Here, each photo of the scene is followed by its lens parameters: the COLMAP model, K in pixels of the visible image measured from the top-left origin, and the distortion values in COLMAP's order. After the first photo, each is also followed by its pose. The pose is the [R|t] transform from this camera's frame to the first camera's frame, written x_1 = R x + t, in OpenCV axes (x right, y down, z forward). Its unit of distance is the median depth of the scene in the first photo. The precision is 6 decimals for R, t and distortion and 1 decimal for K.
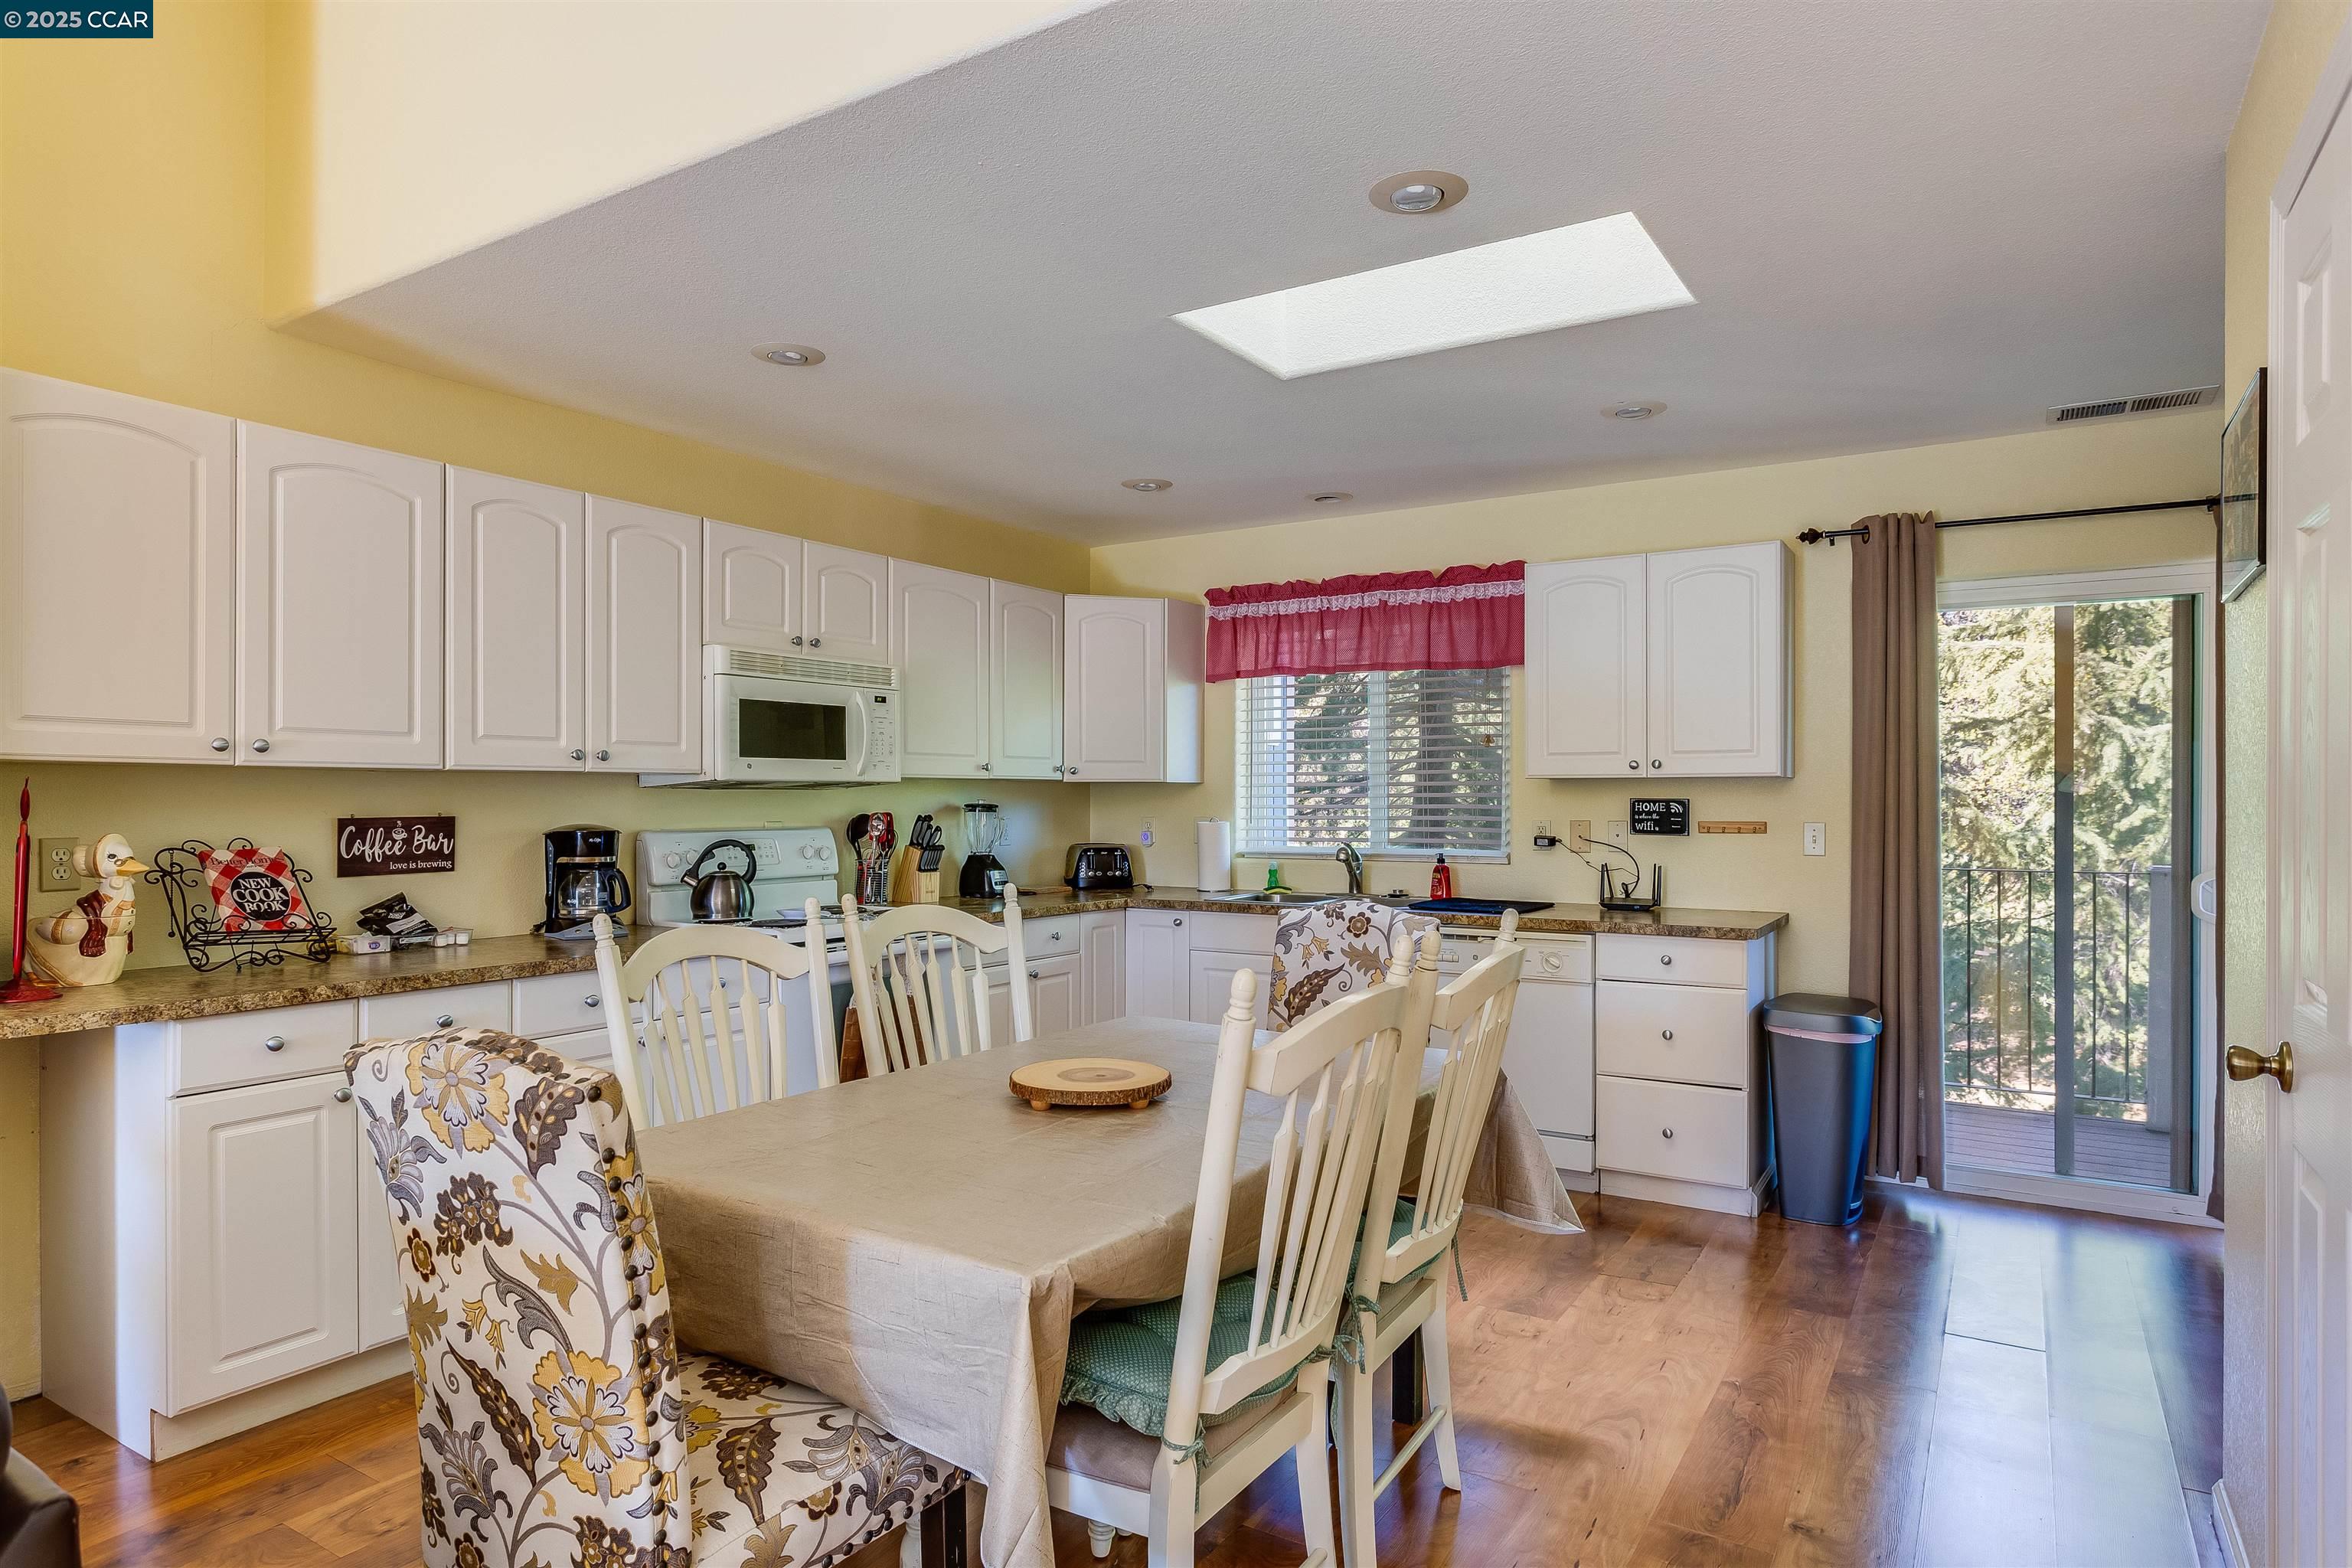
lens RADIAL K [[1365.8, 0, 1172.3], [0, 1365.8, 792.1], [0, 0, 1]] dist [0.001853, 0.000279]
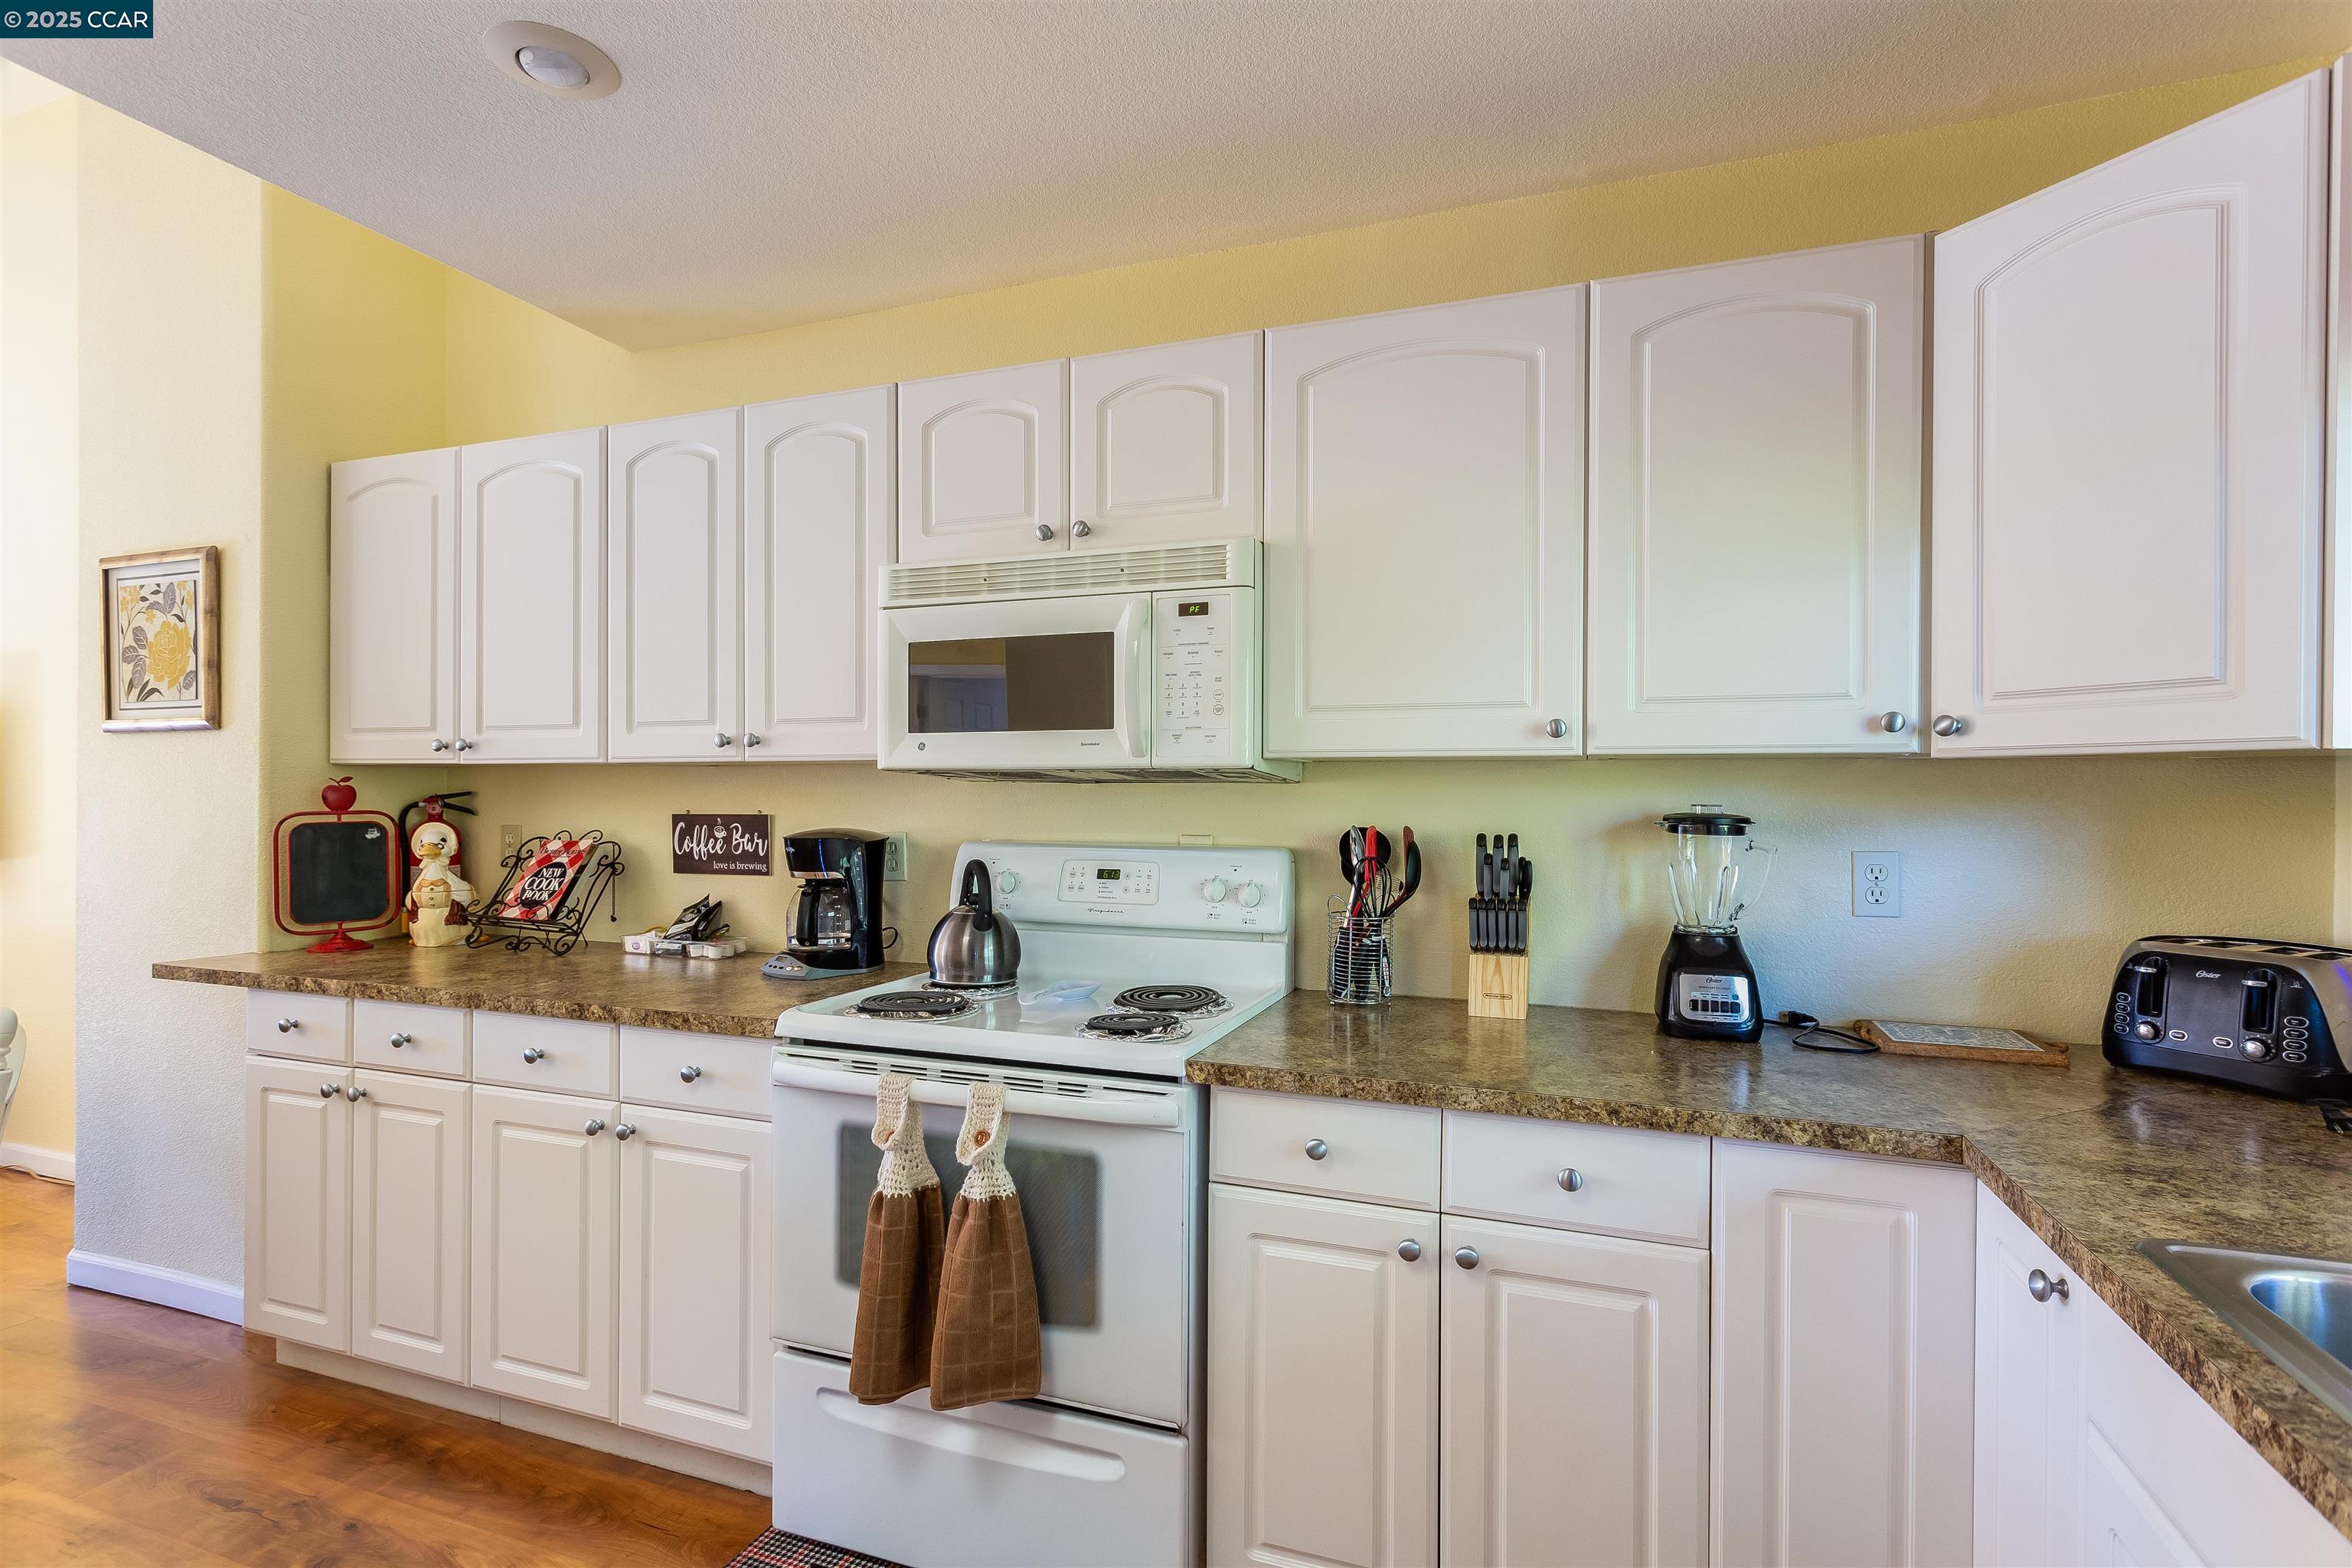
lens RADIAL K [[1111.6, 0, 1176.9], [0, 1111.6, 794.8], [0, 0, 1]] dist [0.000889, 0.000301]
pose [[0.198278, 0.003879, -0.980138, 0.249806], [-0.000290, 0.999992, 0.003899, 0.001590], [0.980146, -0.000489, 0.198277, 1.134917]]
